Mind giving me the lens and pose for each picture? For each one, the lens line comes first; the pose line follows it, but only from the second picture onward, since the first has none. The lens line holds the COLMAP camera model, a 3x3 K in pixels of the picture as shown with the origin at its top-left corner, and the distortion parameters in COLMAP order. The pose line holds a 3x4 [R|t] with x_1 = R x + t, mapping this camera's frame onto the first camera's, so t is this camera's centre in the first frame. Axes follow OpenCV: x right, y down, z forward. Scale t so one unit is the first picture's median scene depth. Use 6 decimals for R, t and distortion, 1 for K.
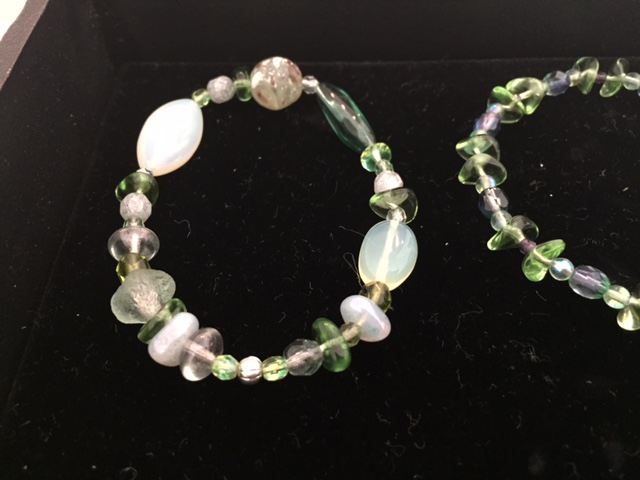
lens RADIAL K [[580.6, 0, 320.0], [0, 580.6, 240.0], [0, 0, 1]] dist [0.070516, -0.156988]
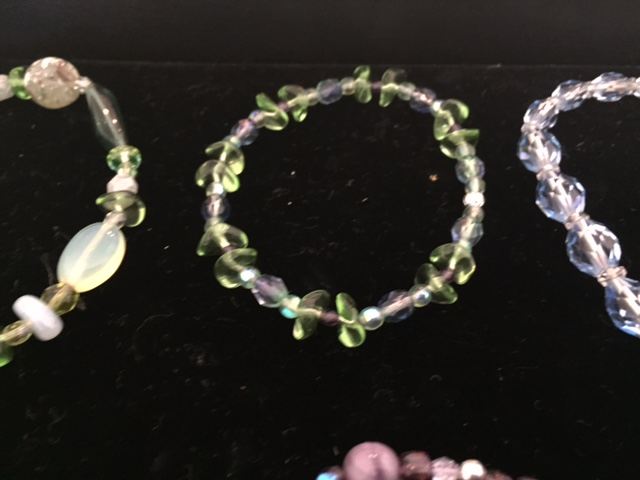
lens RADIAL K [[580.6, 0, 320.0], [0, 580.6, 240.0], [0, 0, 1]] dist [0.070516, -0.156988]
pose [[0.998922, 0.037958, -0.026736, 0.463506], [-0.037299, 0.998998, 0.024734, -0.037876], [0.027648, -0.023710, 0.999336, -0.020674]]
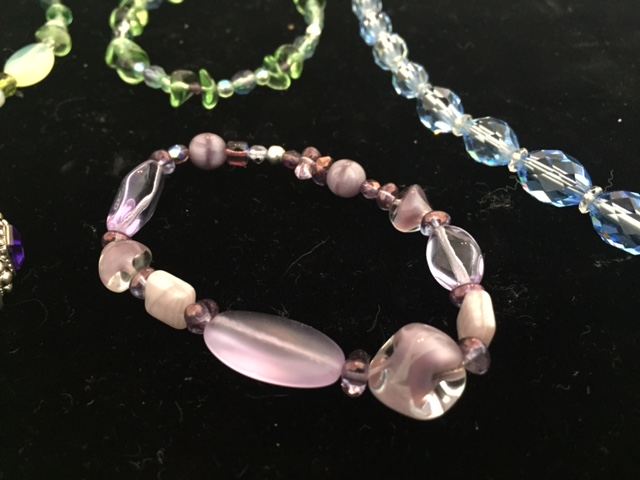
lens RADIAL K [[580.6, 0, 320.0], [0, 580.6, 240.0], [0, 0, 1]] dist [0.070516, -0.156988]
pose [[0.999873, 0.014018, -0.007541, 0.714135], [-0.014433, 0.998208, -0.058071, 0.445457], [0.006714, 0.058172, 0.998284, -0.333665]]
